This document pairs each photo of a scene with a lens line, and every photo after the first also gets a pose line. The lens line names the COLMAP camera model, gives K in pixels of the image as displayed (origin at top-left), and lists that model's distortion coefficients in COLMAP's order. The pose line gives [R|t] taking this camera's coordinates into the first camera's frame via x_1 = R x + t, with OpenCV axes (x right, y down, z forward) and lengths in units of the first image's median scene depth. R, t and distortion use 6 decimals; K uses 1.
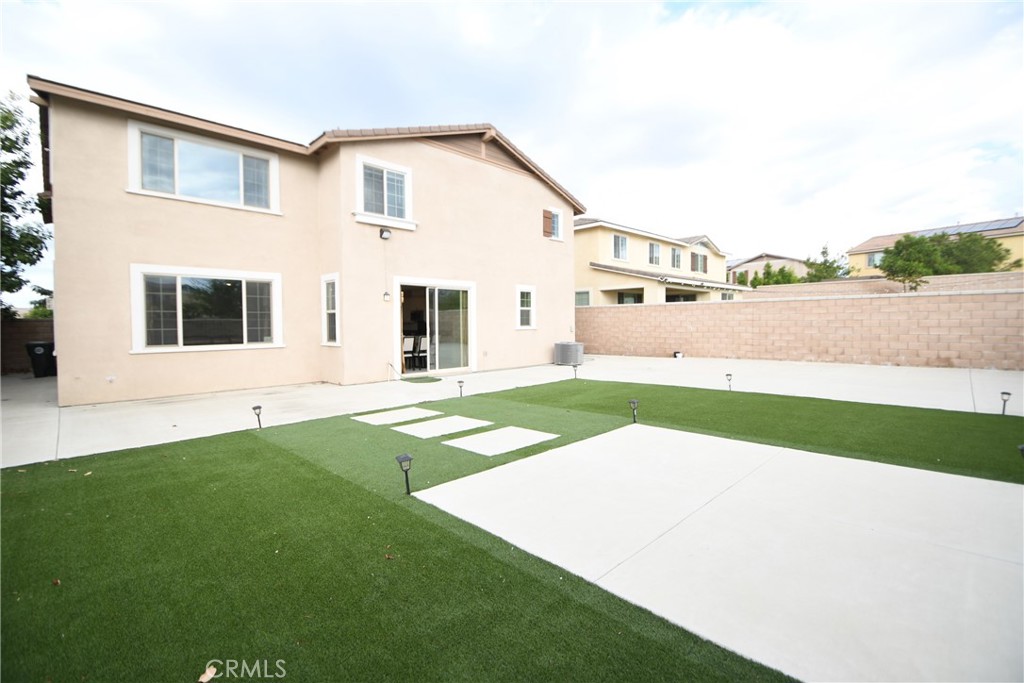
lens RADIAL K [[449.2, 0, 509.1], [0, 449.2, 338.9], [0, 0, 1]] dist [-0.003781, -0.006309]
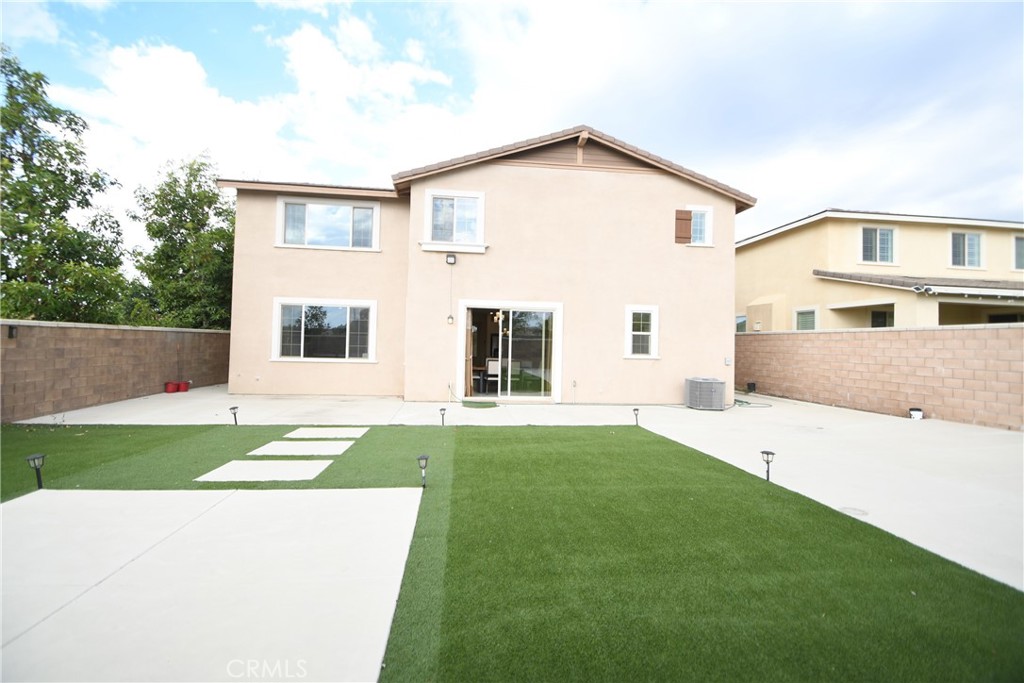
lens RADIAL K [[449.2, 0, 512.0], [0, 449.2, 338.4], [0, 0, 1]] dist [-0.003781, -0.006309]
pose [[0.782495, 0.019638, -0.622348, 0.378040], [-0.052926, 0.997983, -0.035054, -0.017680], [0.620404, 0.060368, 0.781956, 0.224954]]
